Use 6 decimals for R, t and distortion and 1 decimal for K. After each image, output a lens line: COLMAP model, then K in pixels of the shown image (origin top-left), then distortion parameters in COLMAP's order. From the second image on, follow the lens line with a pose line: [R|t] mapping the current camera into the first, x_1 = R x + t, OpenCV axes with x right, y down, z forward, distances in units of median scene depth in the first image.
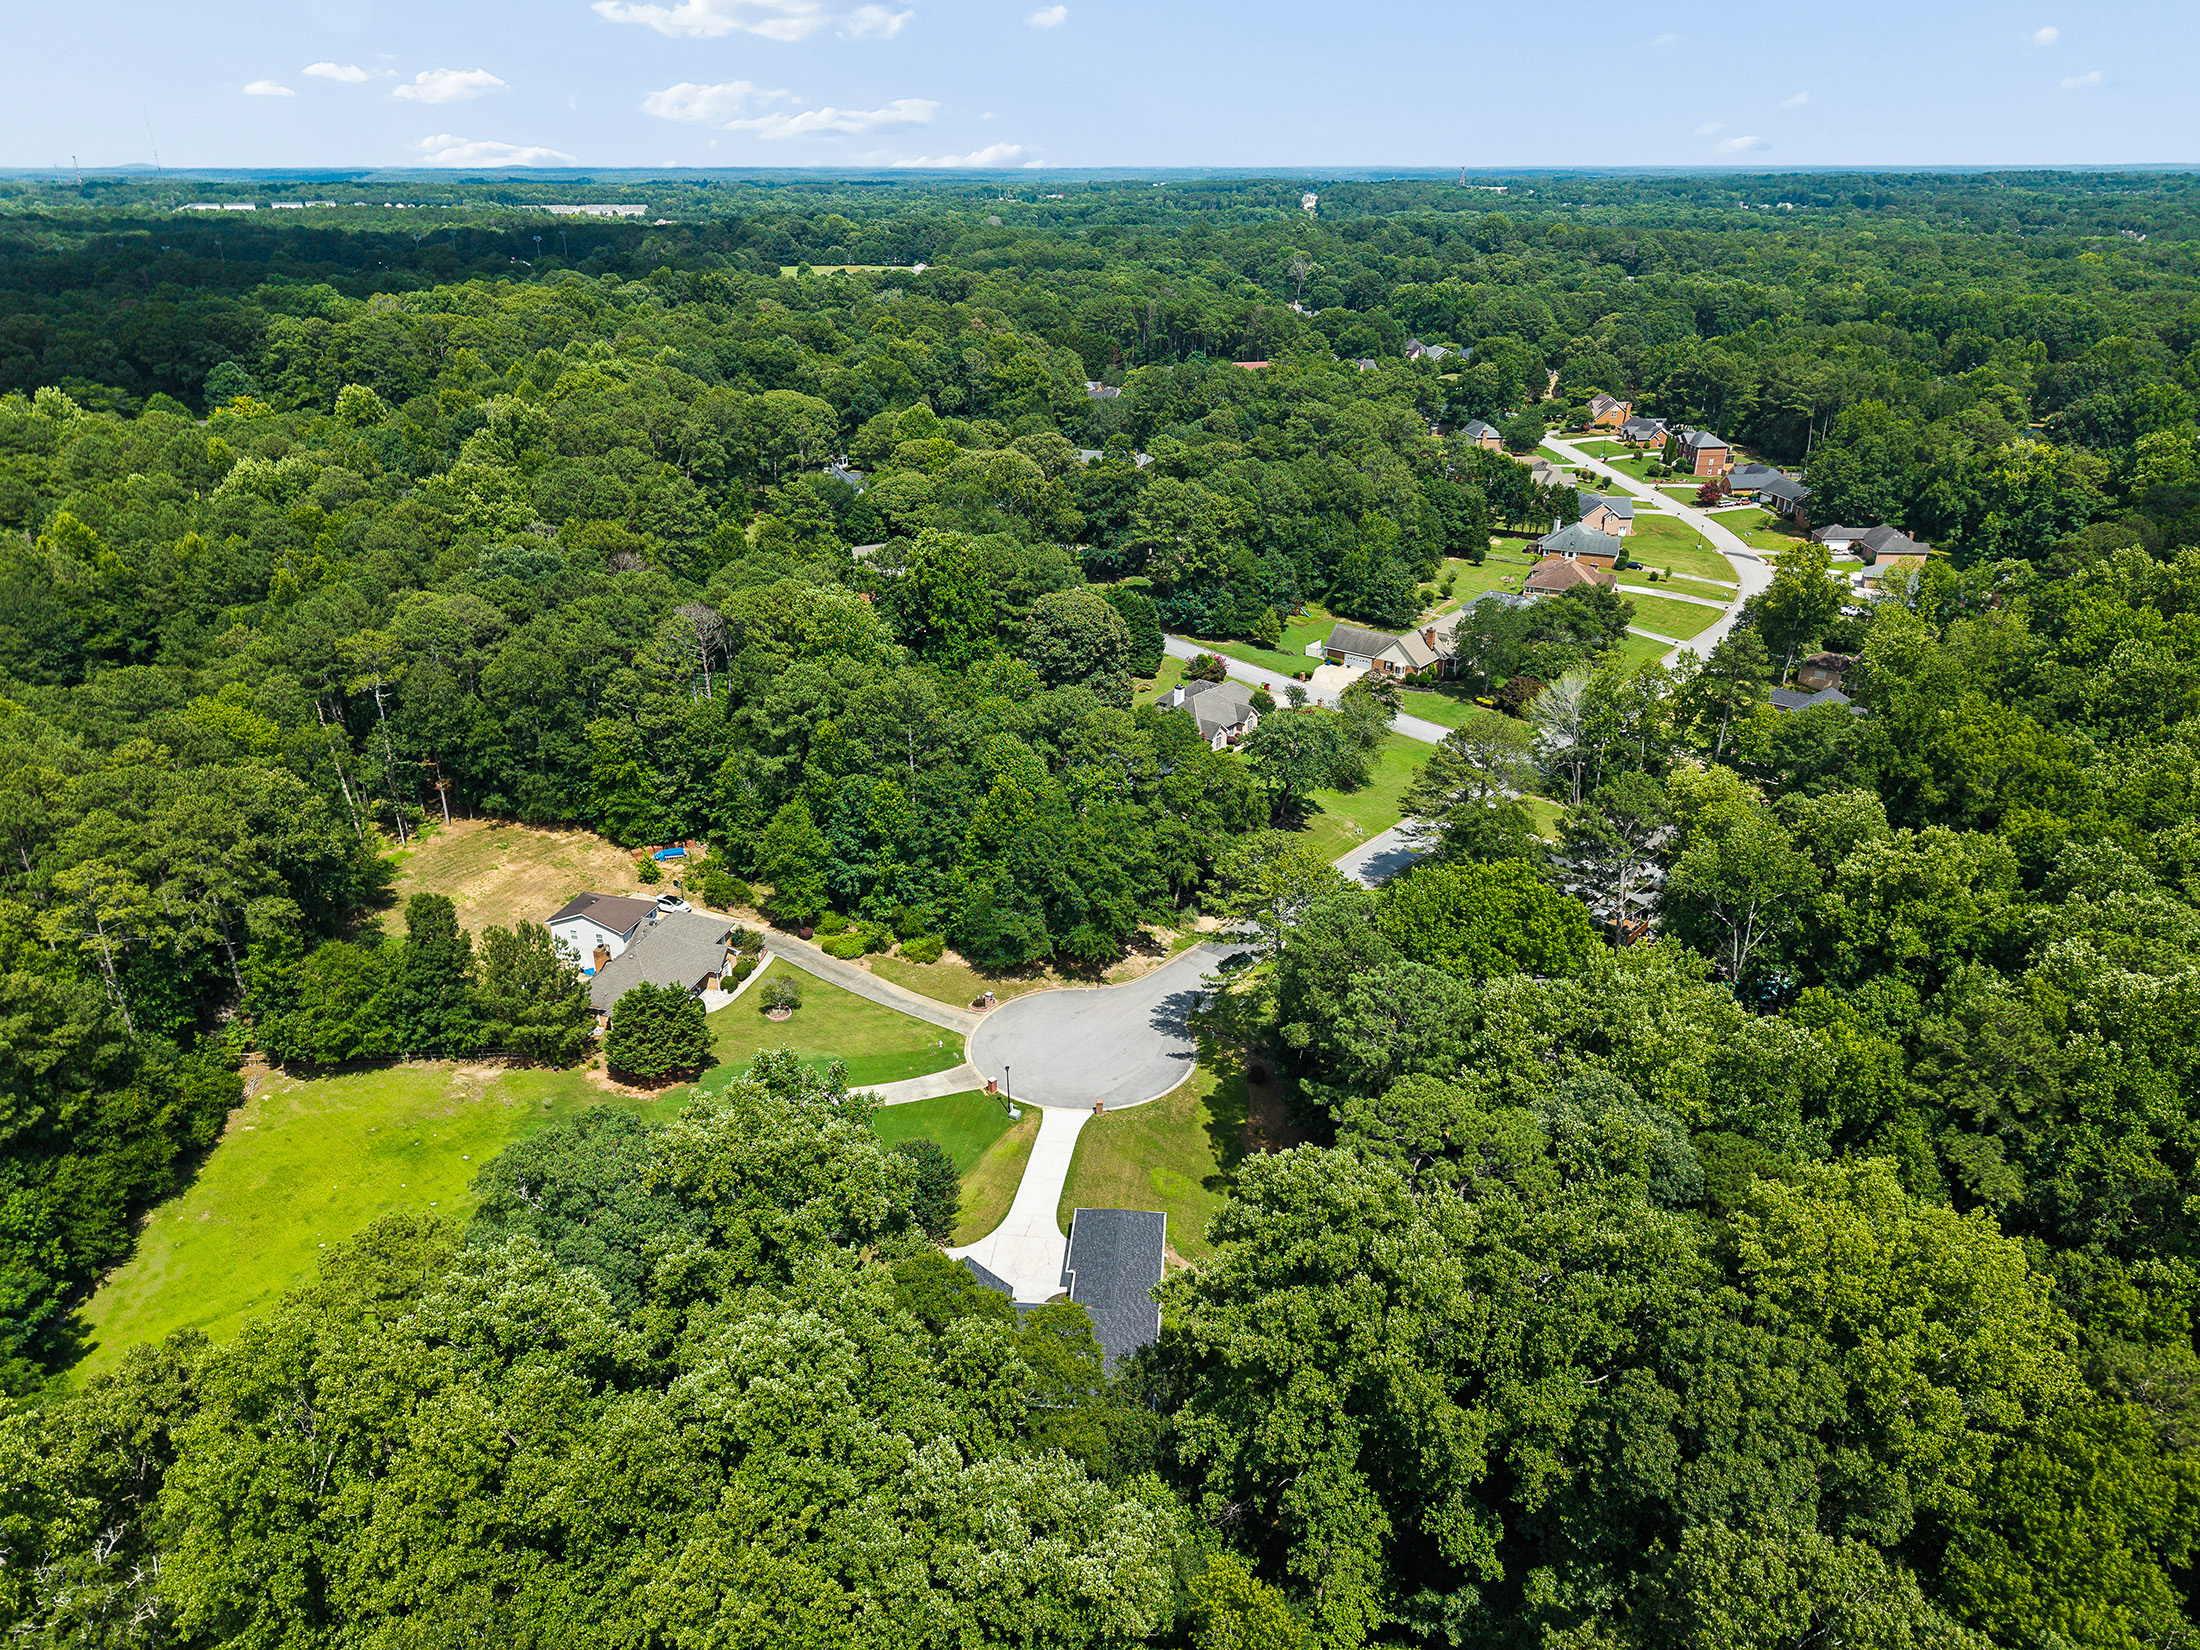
lens RADIAL K [[1468.9, 0, 1101.2], [0, 1468.9, 824.2], [0, 0, 1]] dist [0.022677, -0.018683]
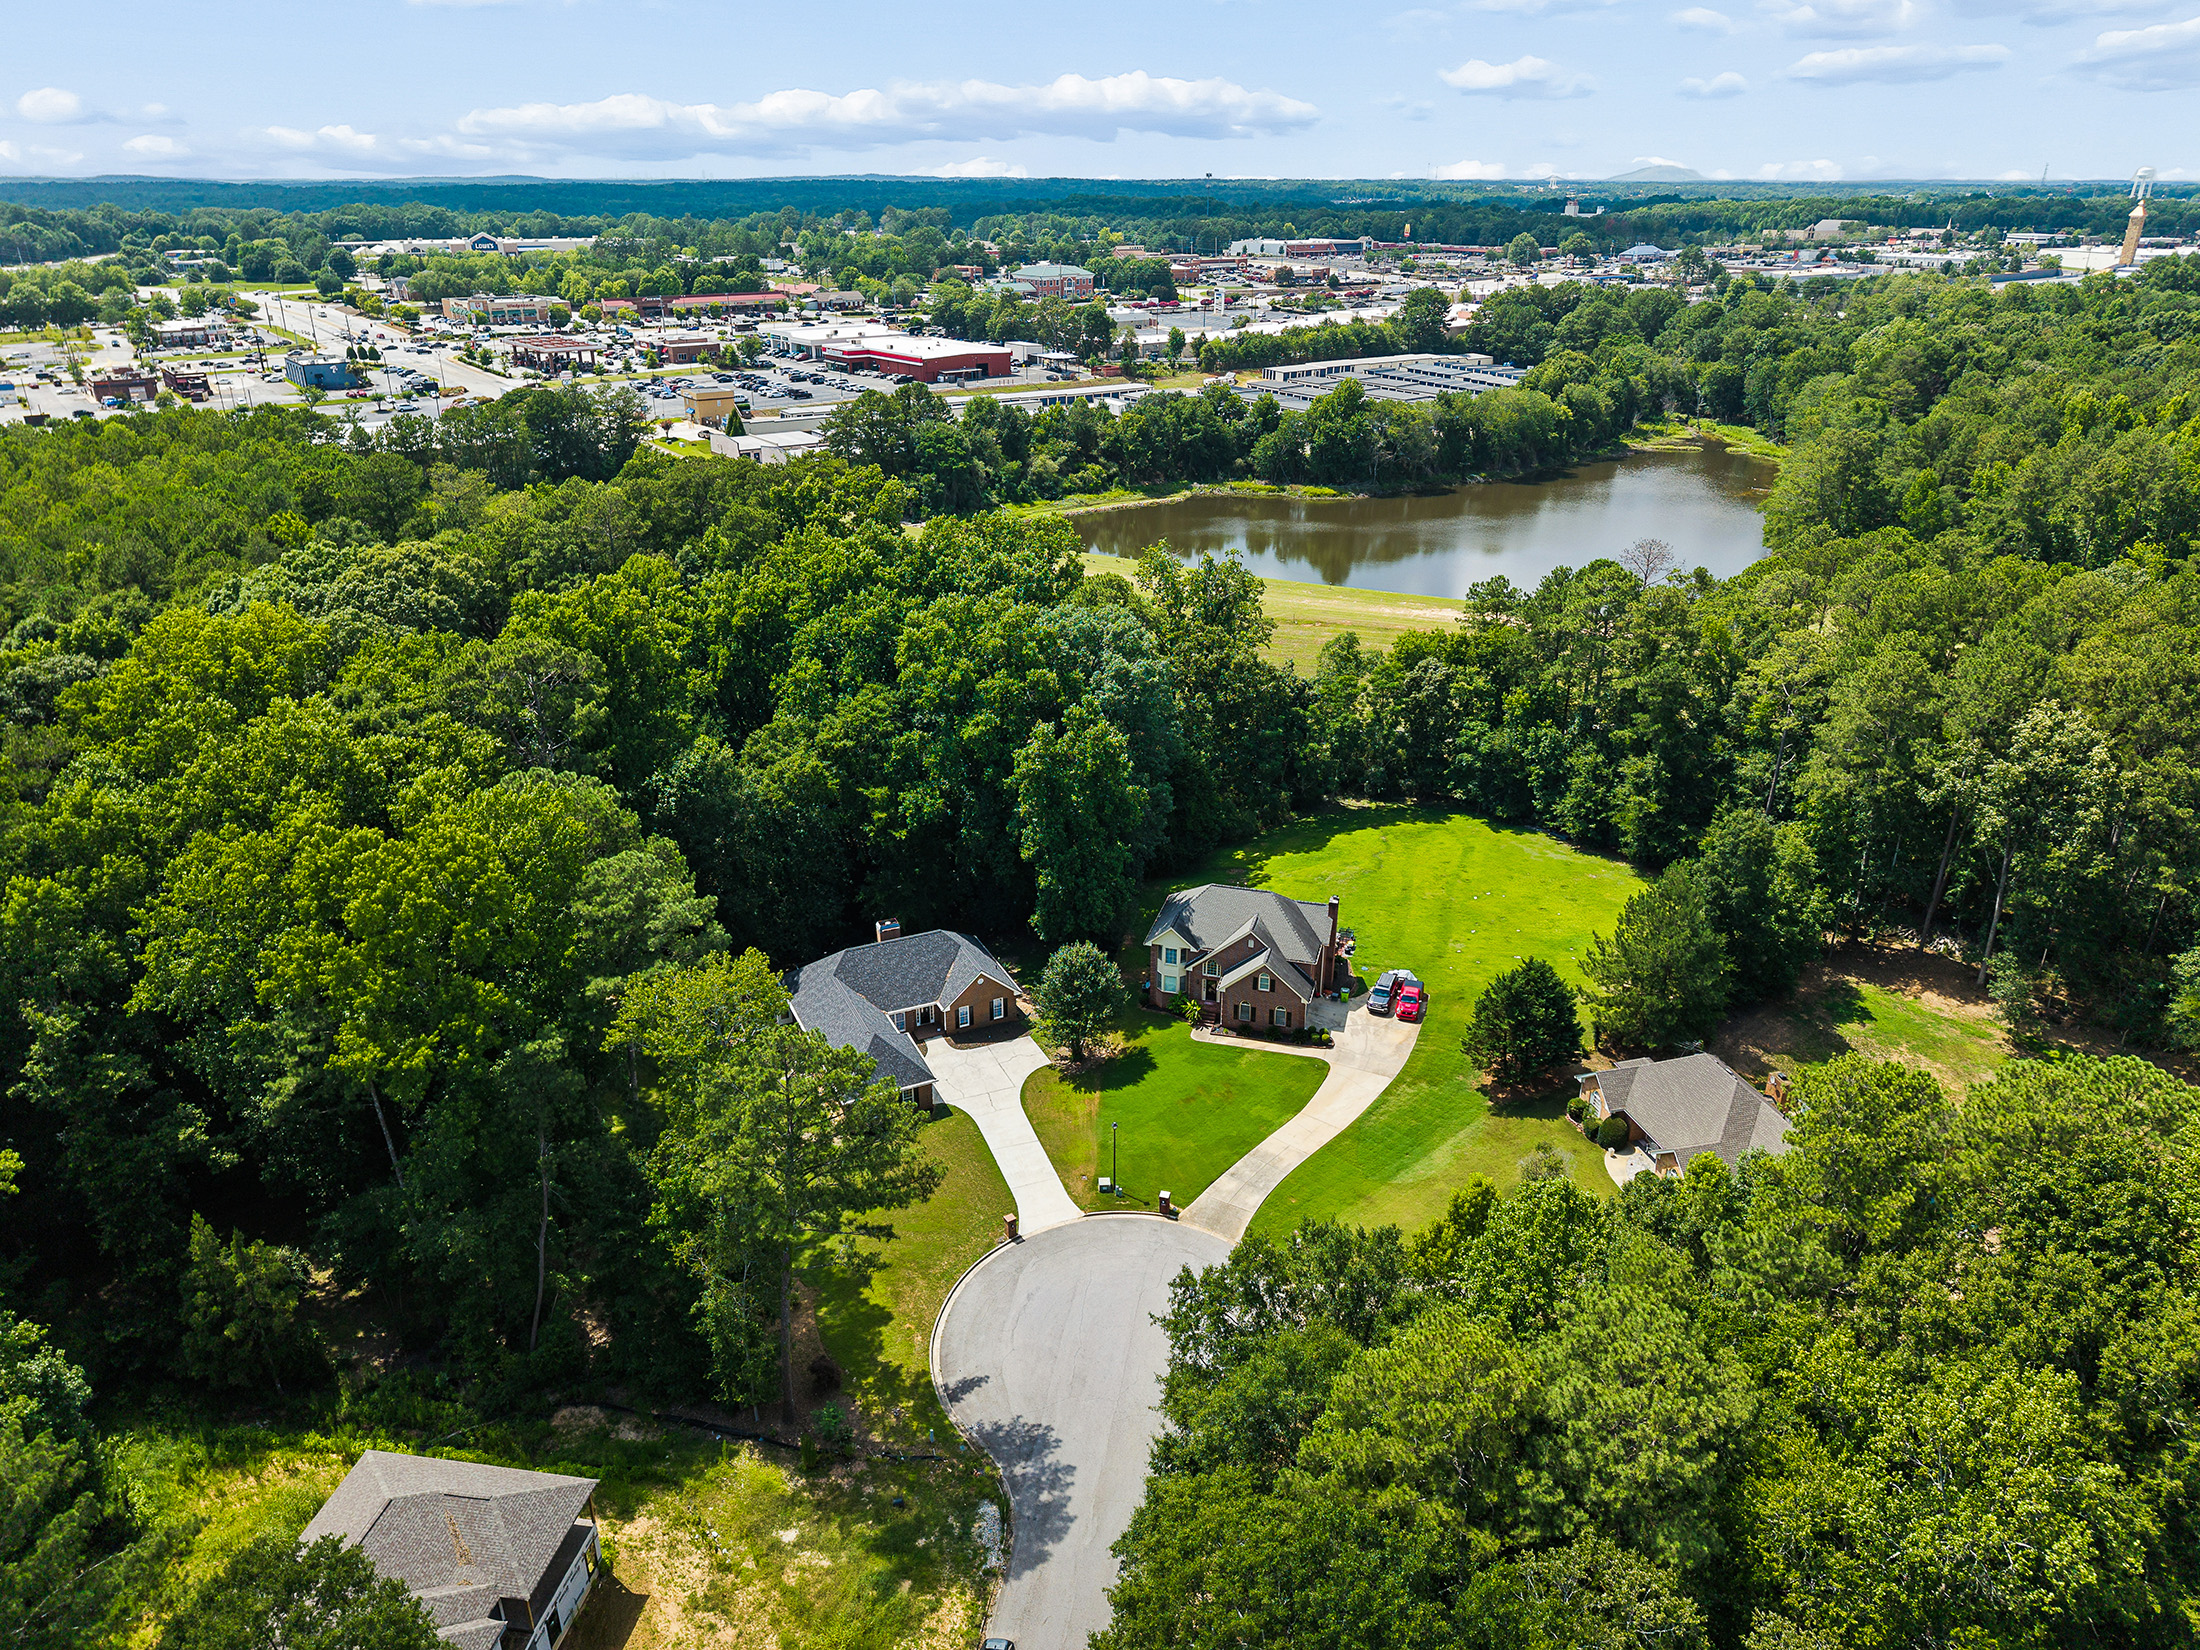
lens RADIAL K [[1468.9, 0, 1090.5], [0, 1468.9, 833.2], [0, 0, 1]] dist [0.022677, -0.018683]
pose [[-0.872784, 0.202306, -0.444208, 0.243051], [-0.192389, 0.693806, 0.693989, -0.444742], [0.448592, 0.691163, -0.566621, 1.278774]]
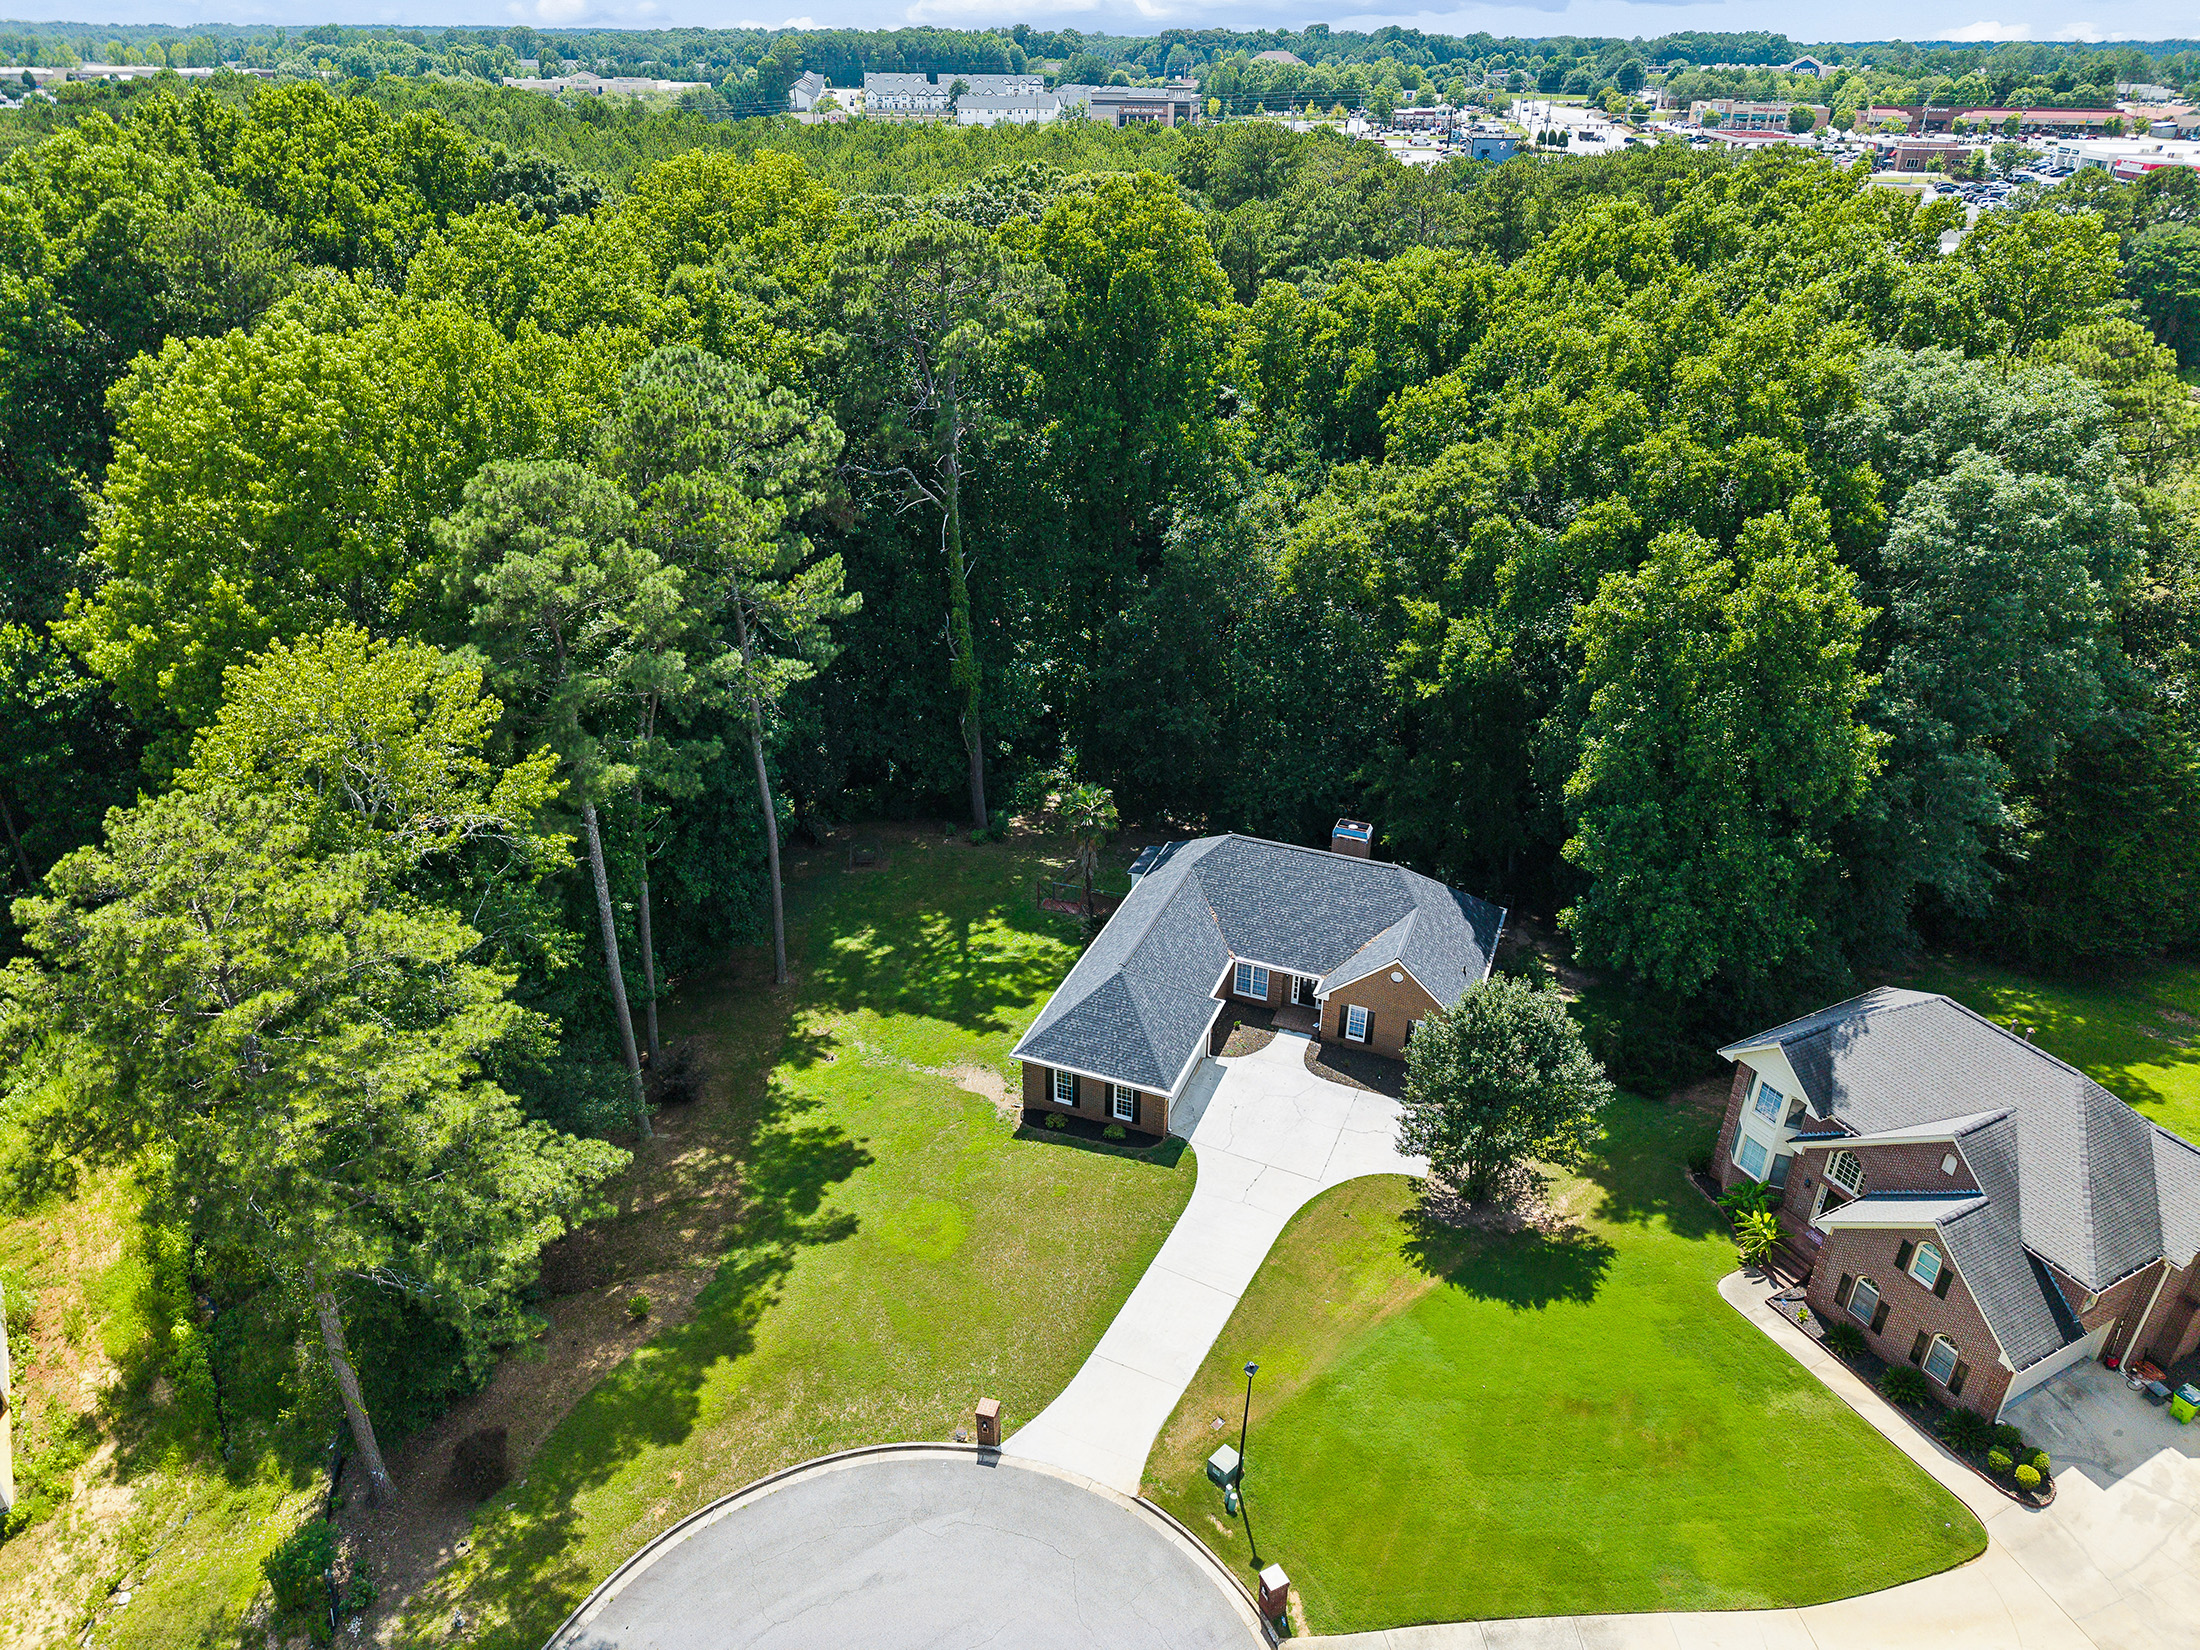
lens RADIAL K [[1468.9, 0, 1090.9], [0, 1468.9, 825.6], [0, 0, 1]] dist [0.022677, -0.018683]
pose [[-0.954712, -0.143316, 0.260742, -0.095859], [0.115913, 0.627956, 0.769568, -0.167042], [-0.274026, 0.764939, -0.582905, 1.078350]]
